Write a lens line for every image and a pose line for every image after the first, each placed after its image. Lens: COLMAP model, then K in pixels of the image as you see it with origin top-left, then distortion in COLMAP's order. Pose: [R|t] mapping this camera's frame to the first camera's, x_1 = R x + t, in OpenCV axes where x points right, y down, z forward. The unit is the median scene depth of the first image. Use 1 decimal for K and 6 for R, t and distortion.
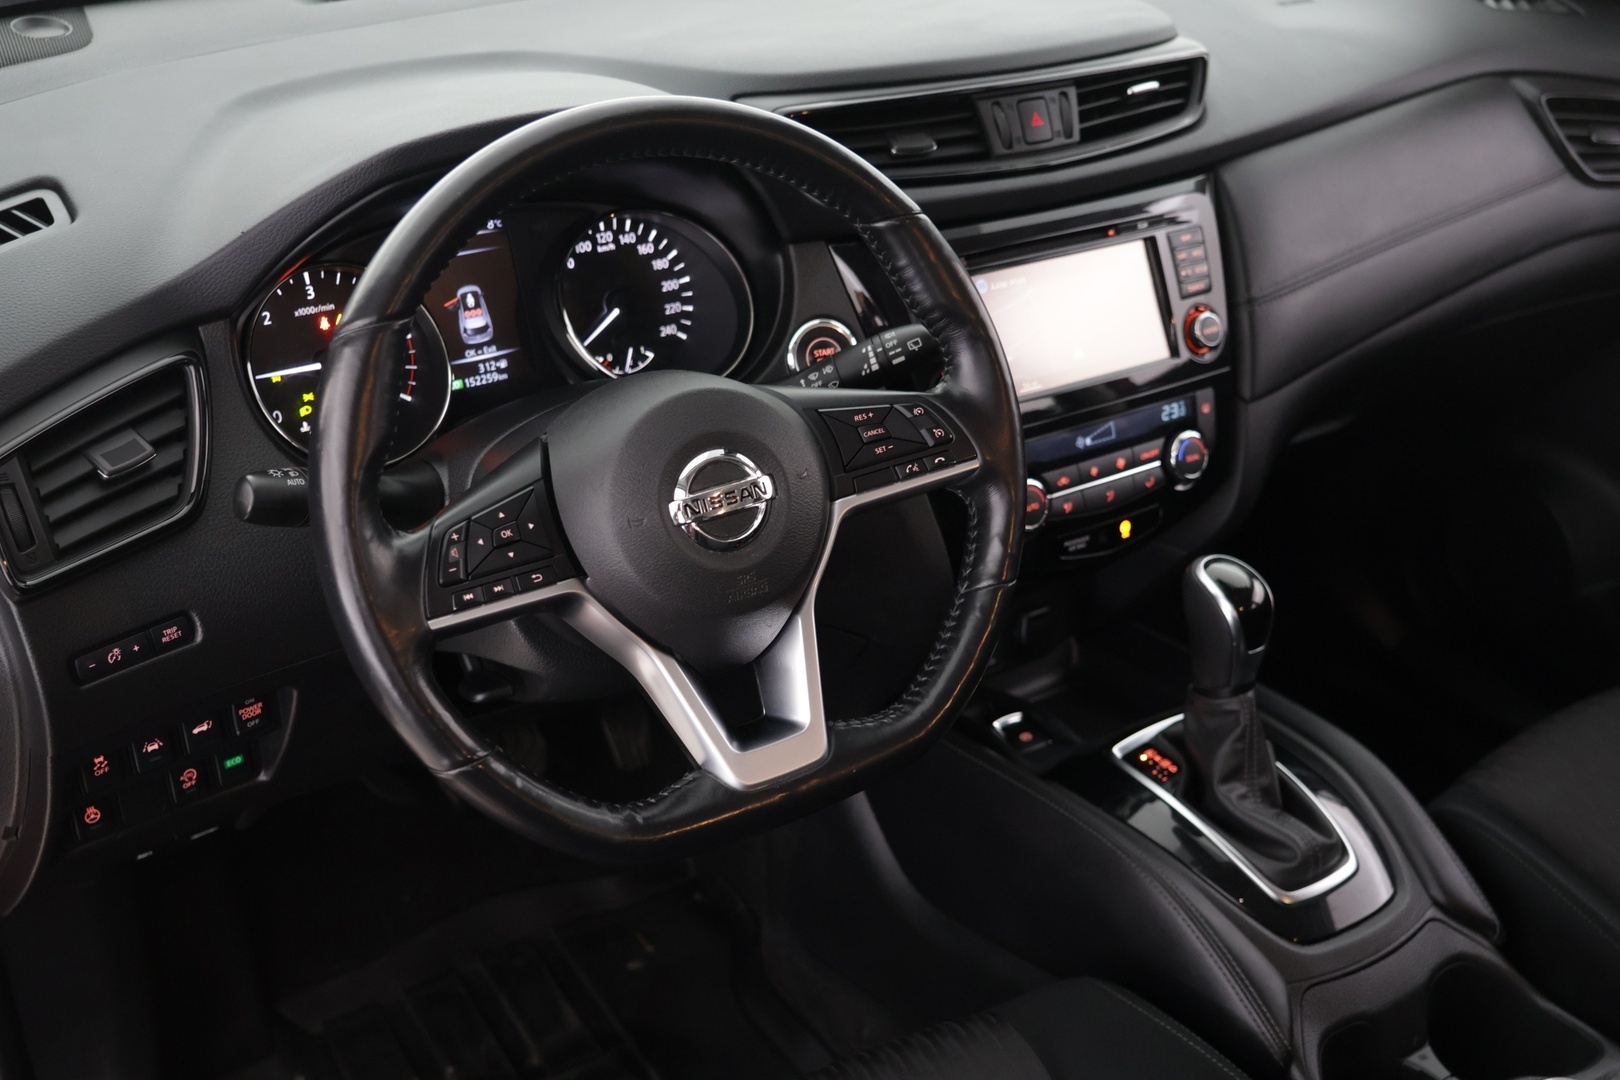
lens RADIAL K [[1668.2, 0, 810.0], [0, 1668.2, 540.0], [0, 0, 1]] dist [-0.010922, 0.020112]
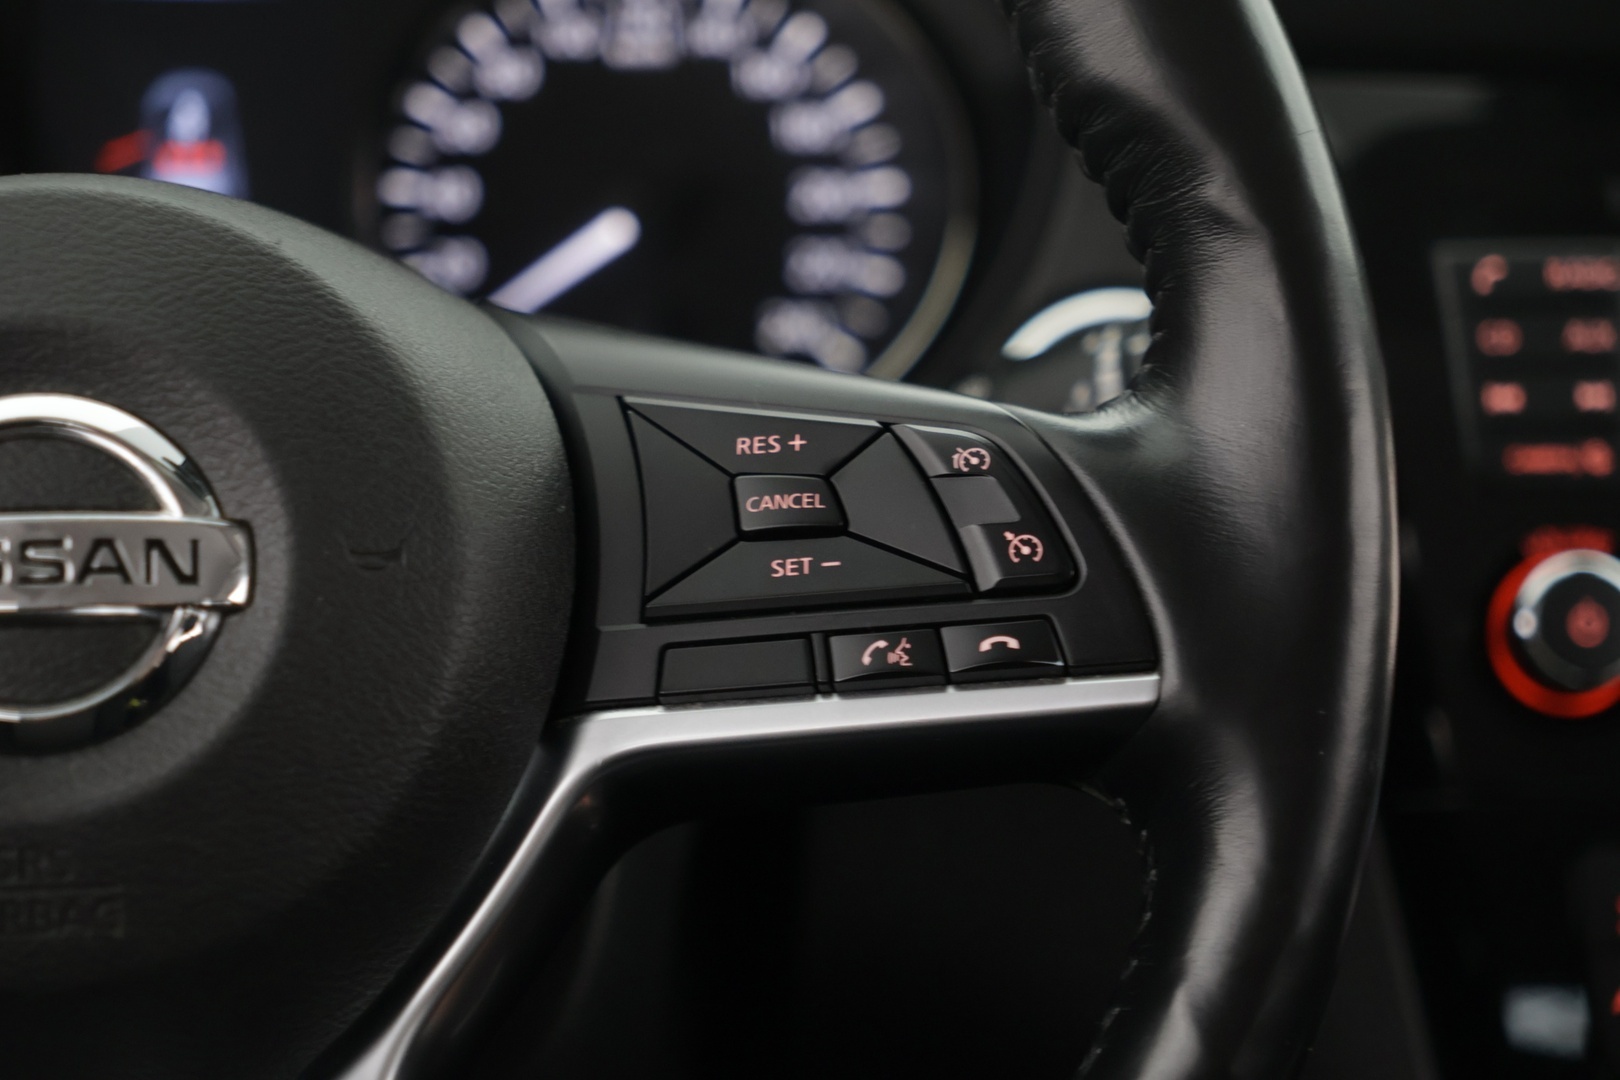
lens RADIAL K [[3759.9, 0, 810.0], [0, 3759.9, 540.0], [0, 0, 1]] dist [0.033426, 0.254394]
pose [[0.891503, 0.144502, -0.429351, 0.253322], [-0.230682, 0.960487, -0.155728, 0.029785], [0.389883, 0.237876, 0.889610, 0.378438]]
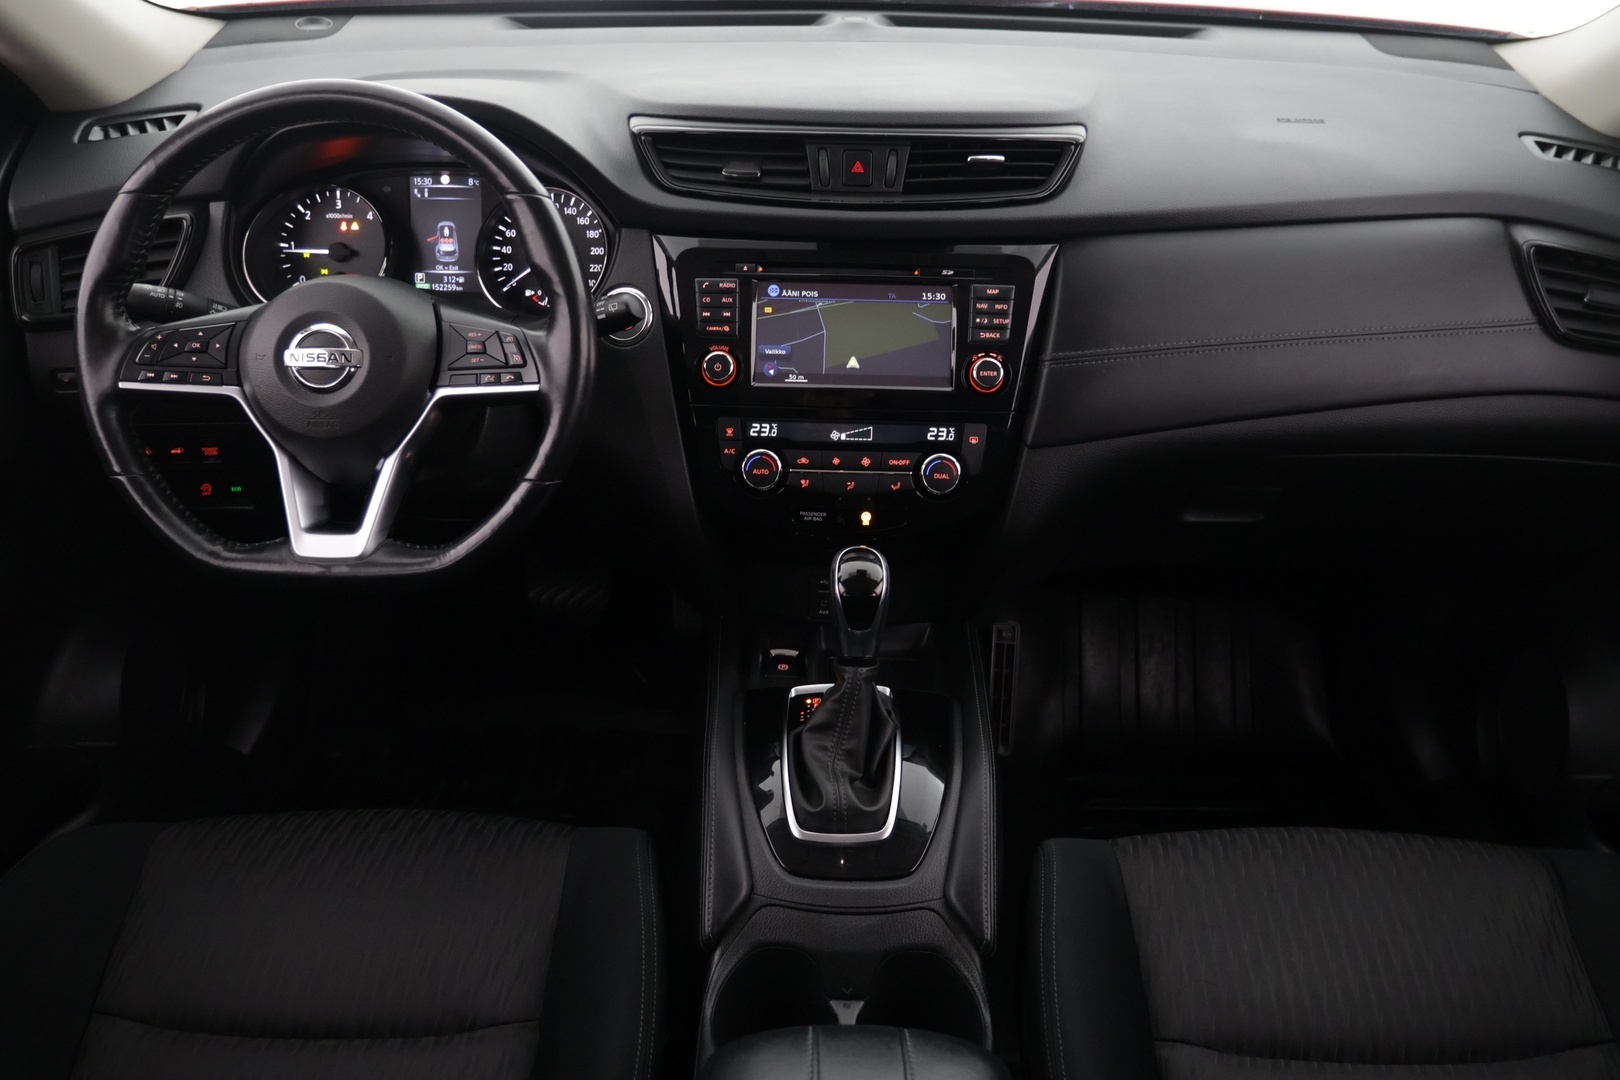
lens RADIAL K [[1366.2, 0, 810.0], [0, 1366.2, 540.0], [0, 0, 1]] dist [-0.018471, 0.011864]
pose [[0.825899, 0.268157, -0.495966, 0.712199], [-0.271066, 0.960173, 0.067754, -0.051858], [0.494382, 0.078481, 0.865694, 0.150110]]
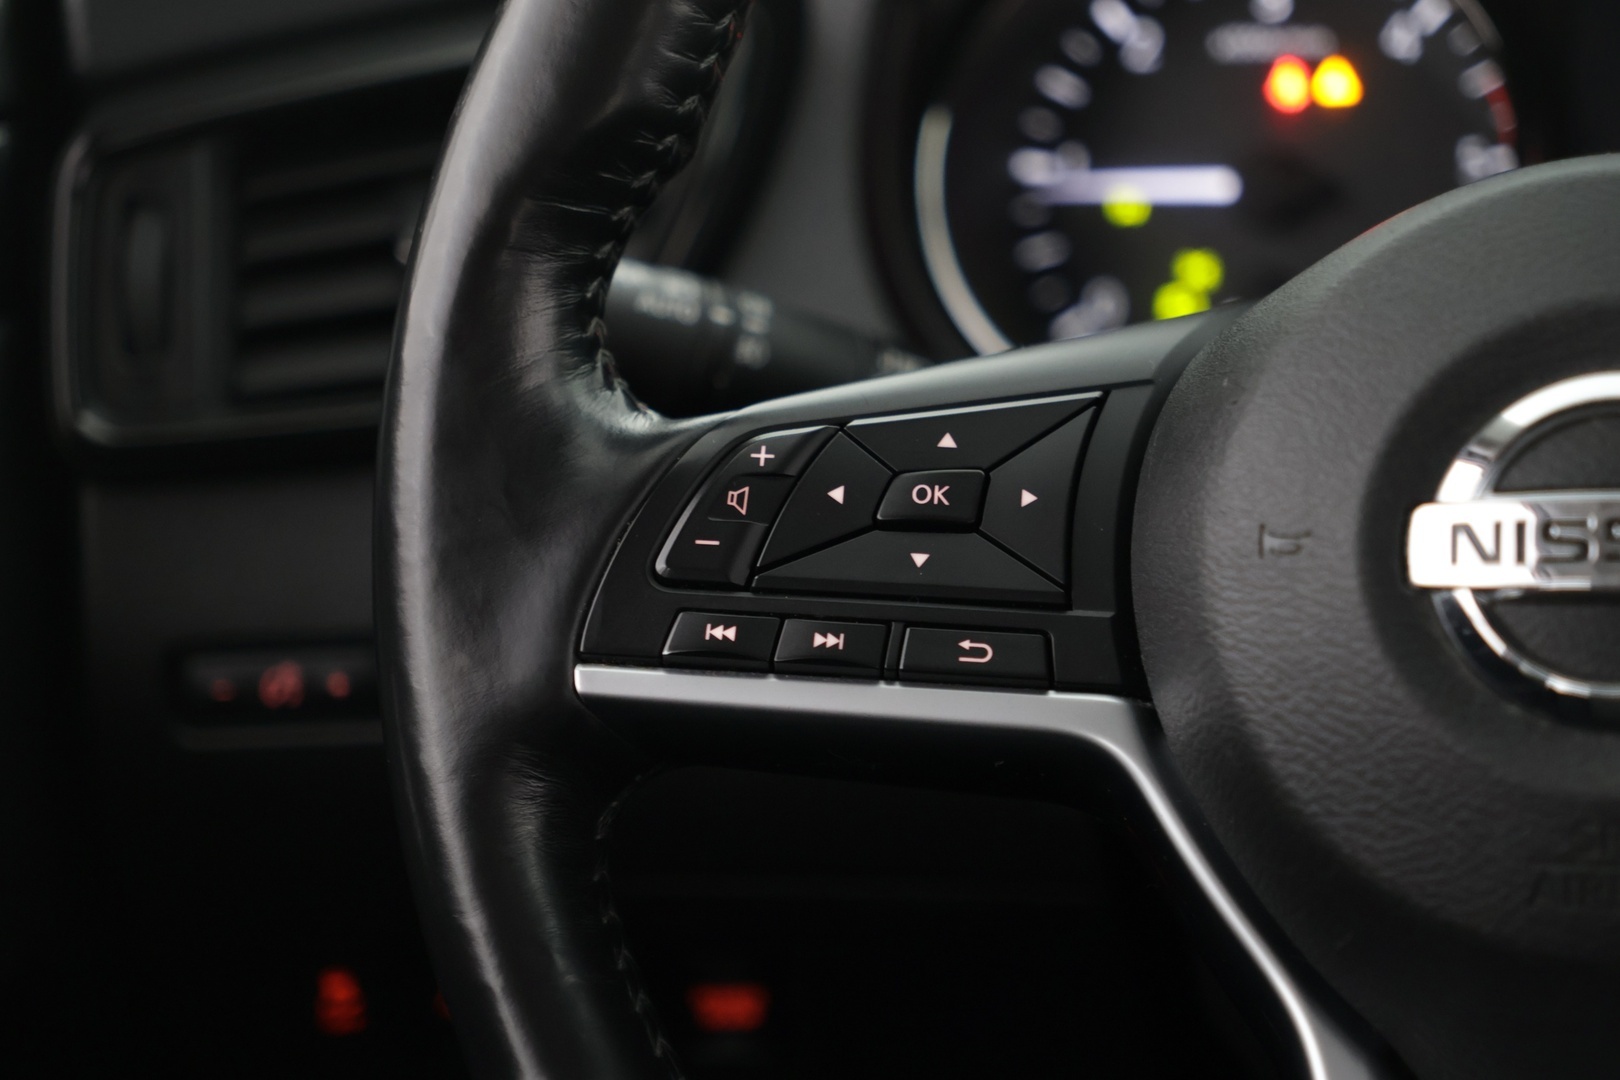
lens RADIAL K [[3759.9, 0, 810.0], [0, 3759.9, 540.0], [0, 0, 1]] dist [0.033426, 0.254394]
pose [[0.669385, 0.166297, -0.724064, 0.239881], [-0.289306, 0.956038, -0.047884, 0.033720], [0.684270, 0.241529, 0.688068, 0.364118]]
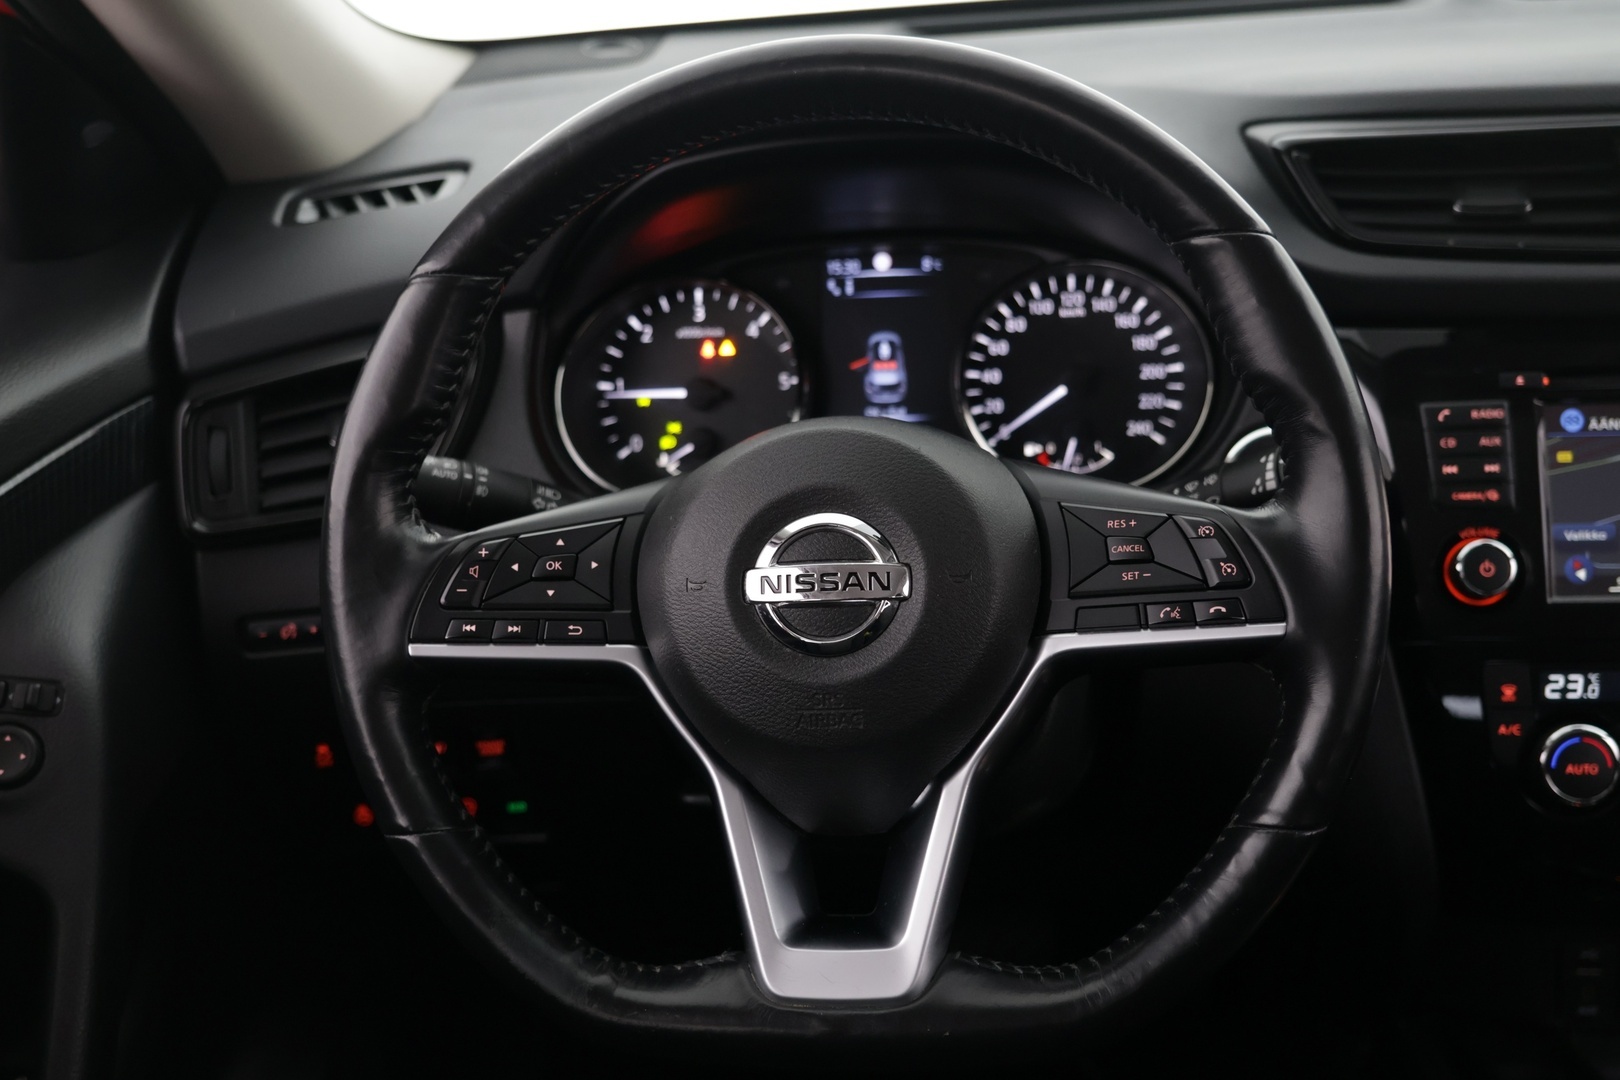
lens RADIAL K [[1631.4, 0, 810.0], [0, 1631.4, 540.0], [0, 0, 1]] dist [-0.018748, 0.005586]
pose [[0.783984, 0.167978, -0.597623, 0.269273], [-0.238568, 0.970292, -0.040236, -0.009782], [0.573110, 0.174117, 0.800767, 0.338591]]
